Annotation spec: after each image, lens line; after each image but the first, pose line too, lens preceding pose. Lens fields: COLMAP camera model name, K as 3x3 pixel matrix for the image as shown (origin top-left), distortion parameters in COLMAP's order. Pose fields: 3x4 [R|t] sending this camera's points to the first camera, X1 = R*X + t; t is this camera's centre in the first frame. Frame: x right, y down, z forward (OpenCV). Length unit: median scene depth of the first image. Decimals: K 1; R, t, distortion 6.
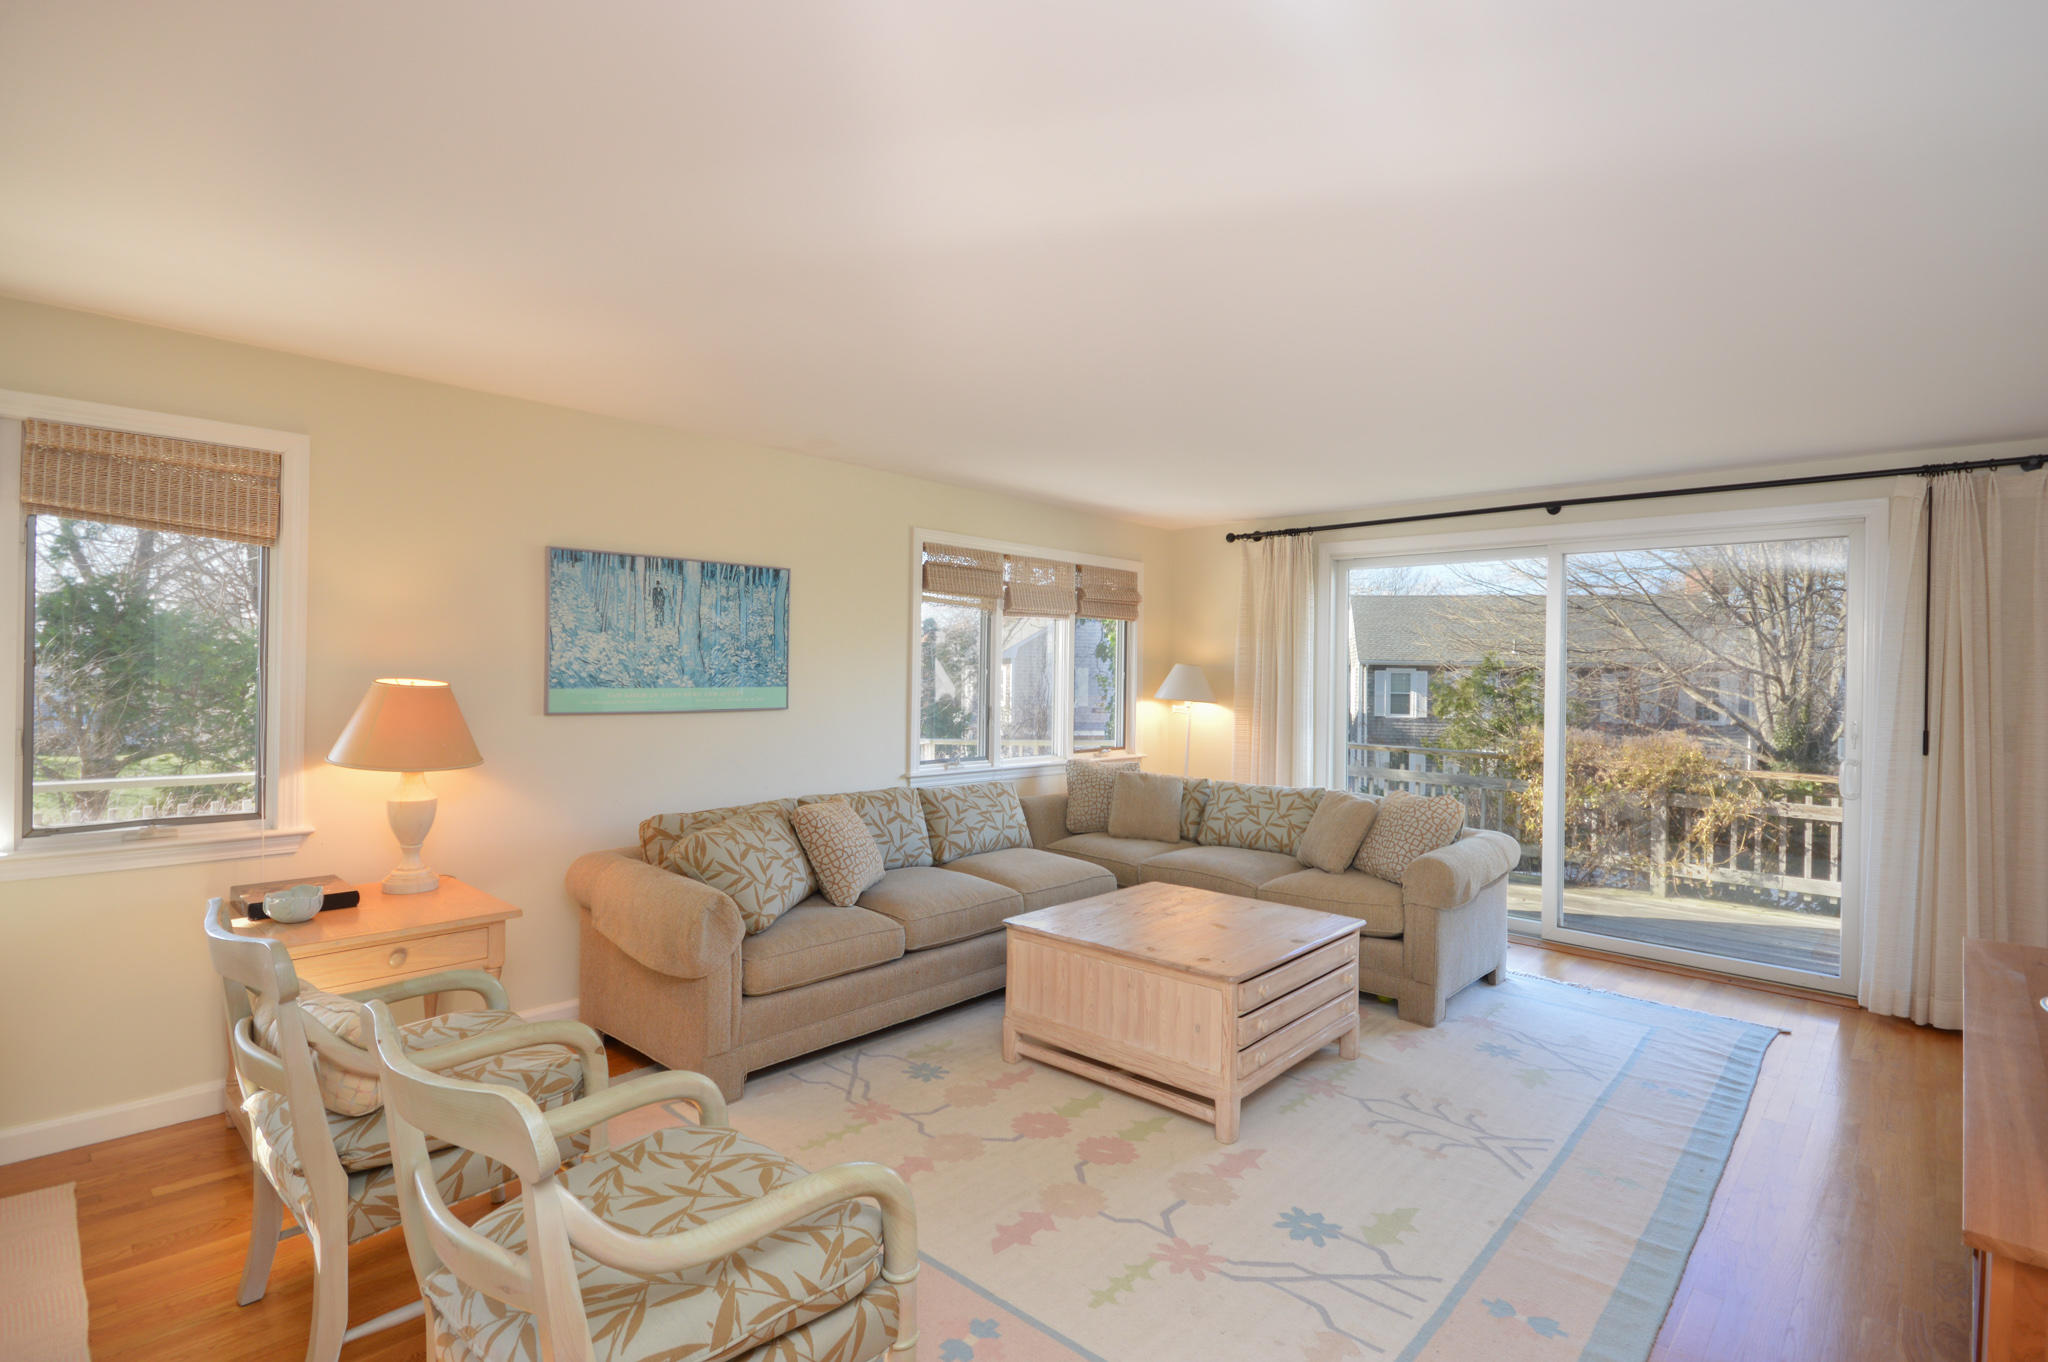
lens RADIAL K [[978.1, 0, 1024.0], [0, 978.1, 681.0], [0, 0, 1]] dist [0.000295, -0.000416]
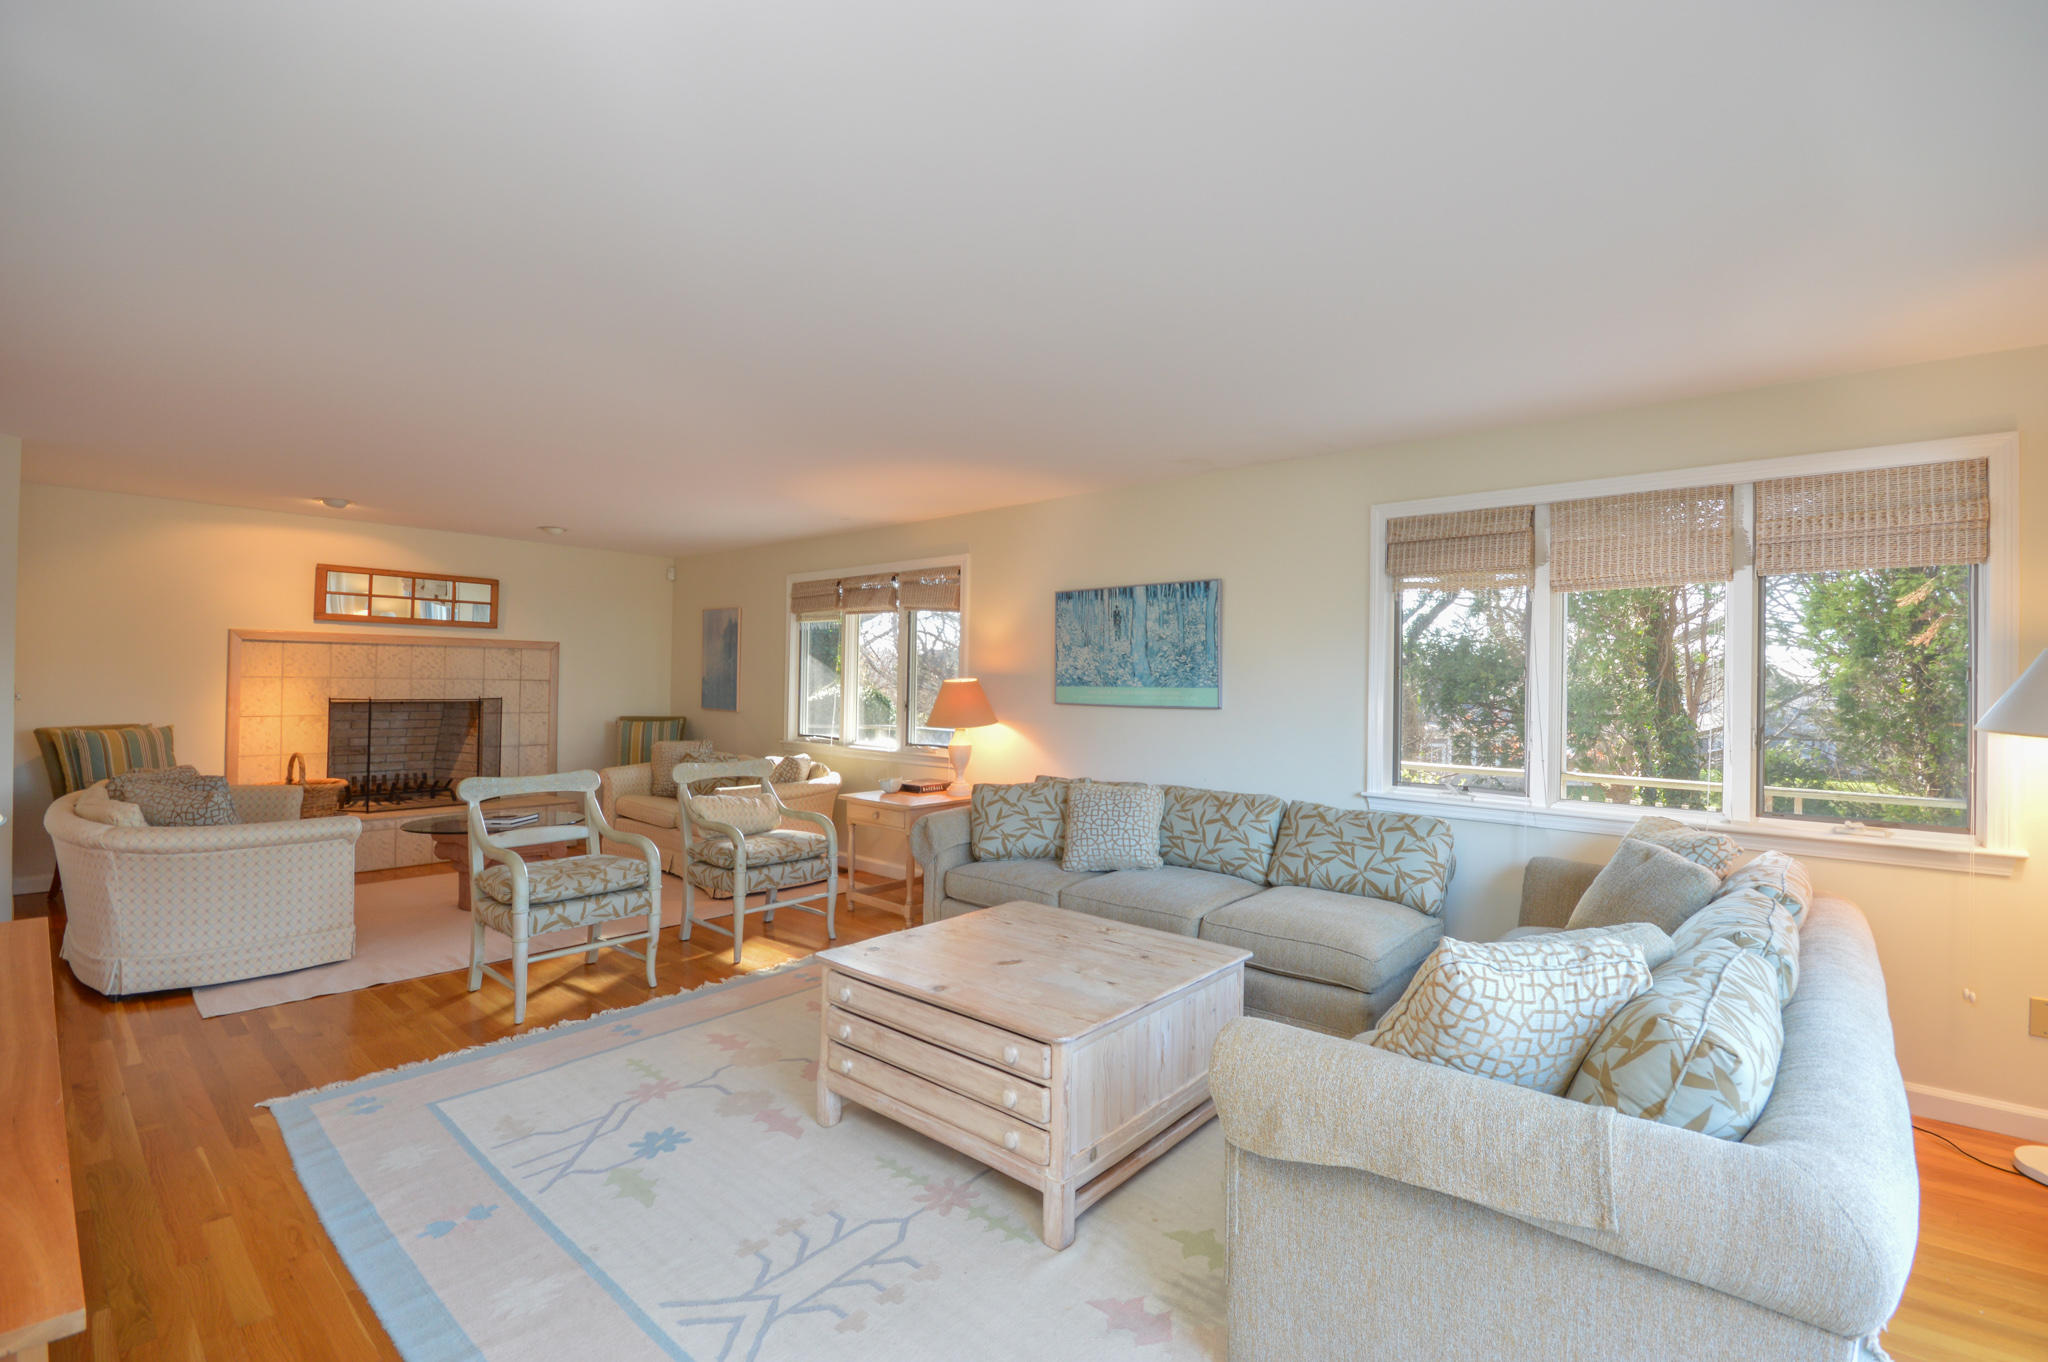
lens RADIAL K [[895.6, 0, 1024.0], [0, 895.6, 681.0], [0, 0, 1]] dist [0.000312, -0.000230]
pose [[0.033067, -0.017765, -0.999295, 0.774687], [-0.027140, 0.999457, -0.018666, 0.023432], [0.999085, 0.027738, 0.032567, 0.794131]]
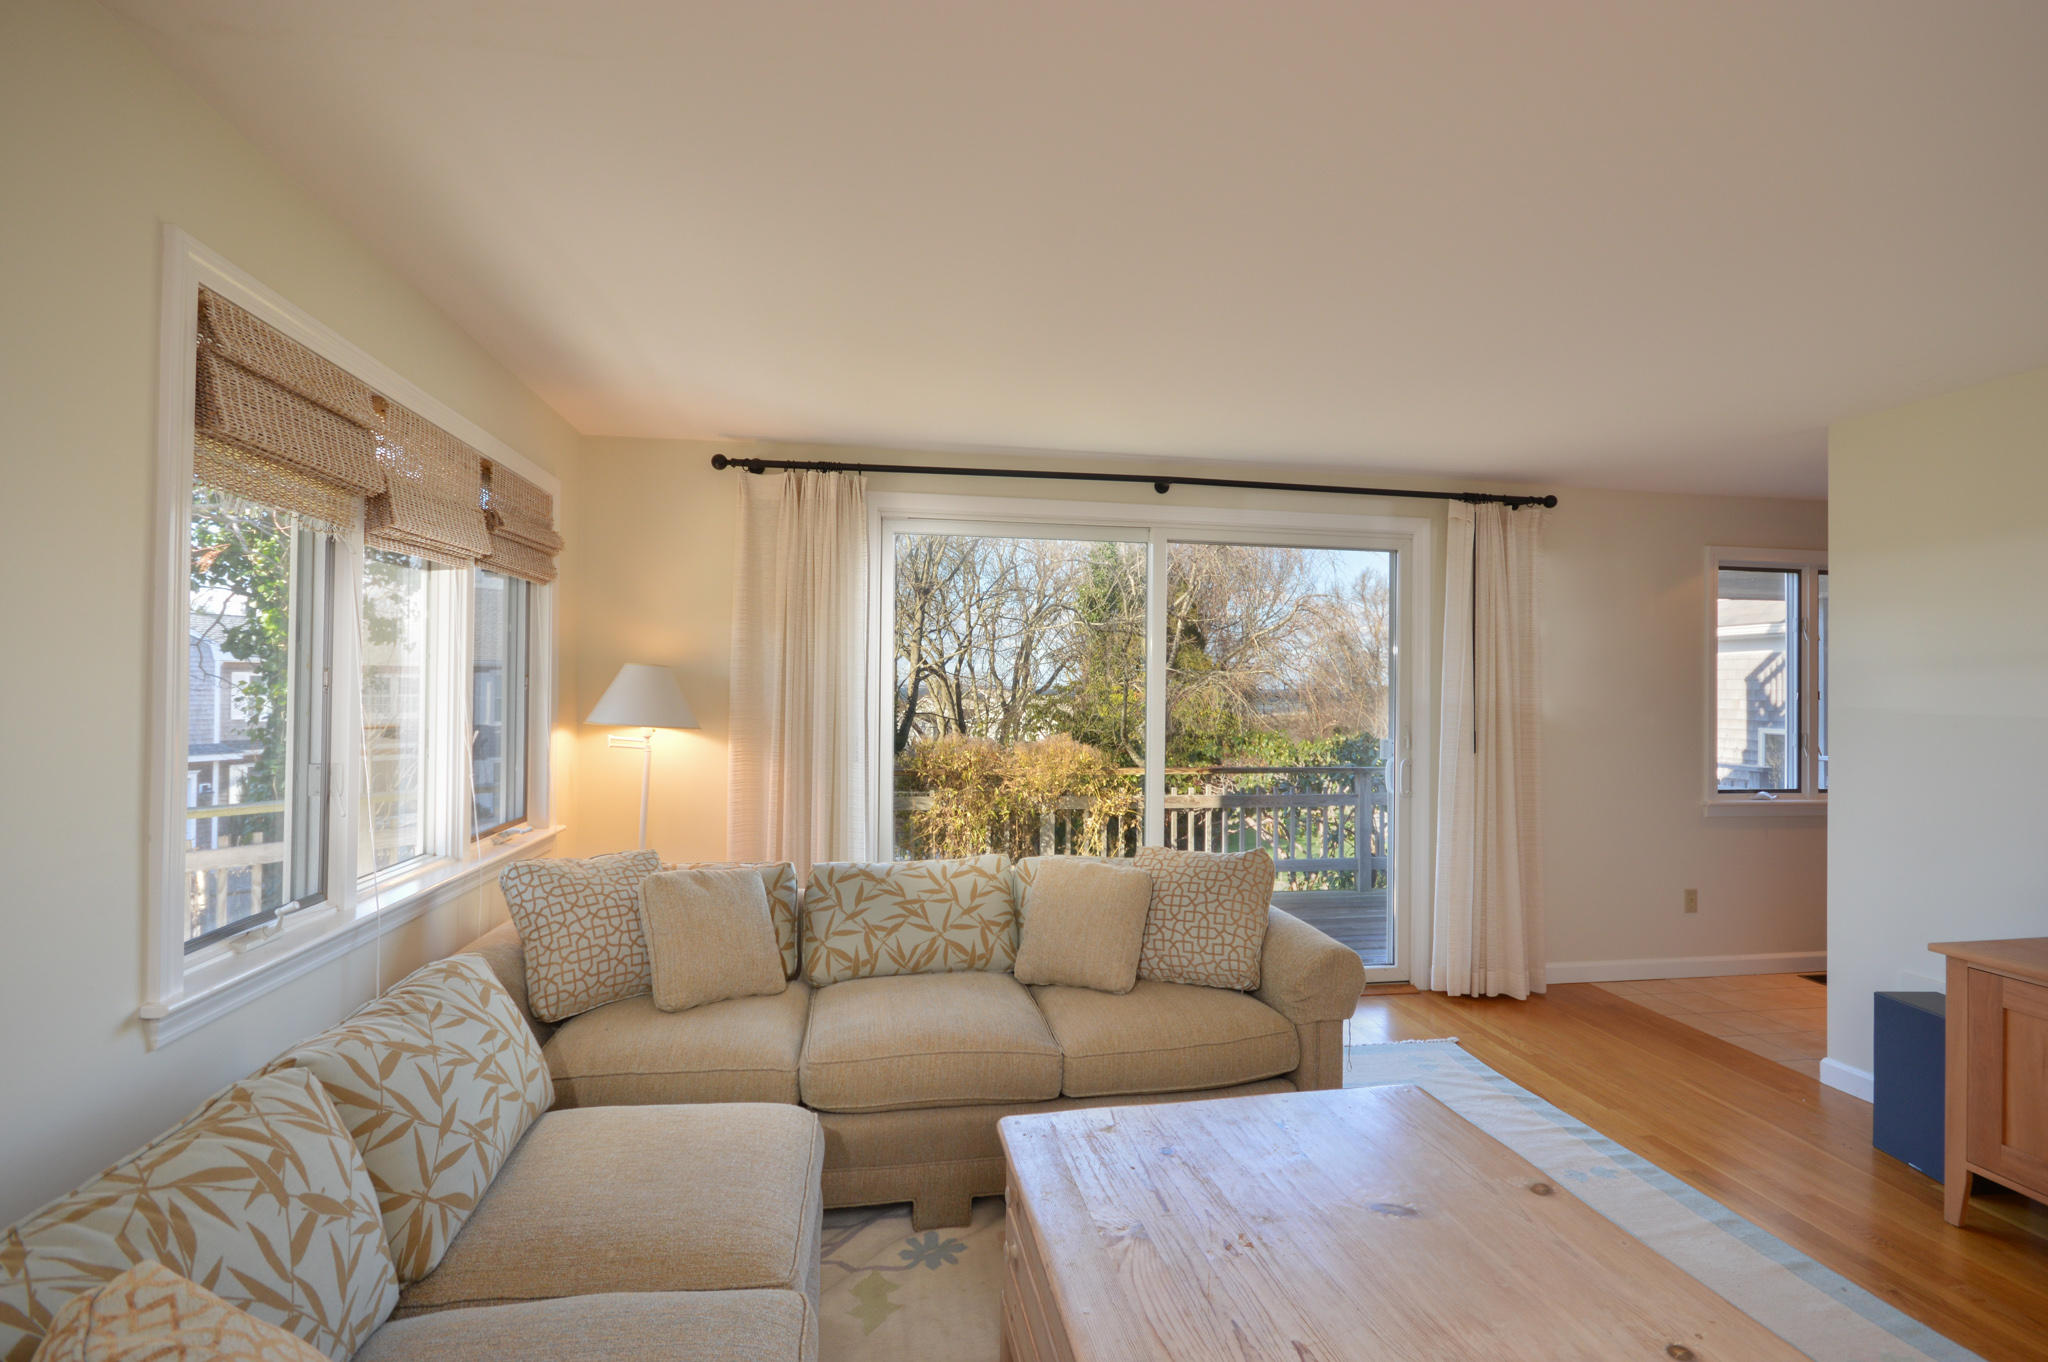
lens RADIAL K [[950.5, 0, 1024.0], [0, 950.5, 681.0], [0, 0, 1]] dist [0.010936, -0.012376]
pose [[0.597290, -0.004764, 0.802011, -0.228930], [0.006987, 0.999975, 0.000737, -0.008830], [-0.801995, 0.005164, 0.597309, 0.700564]]
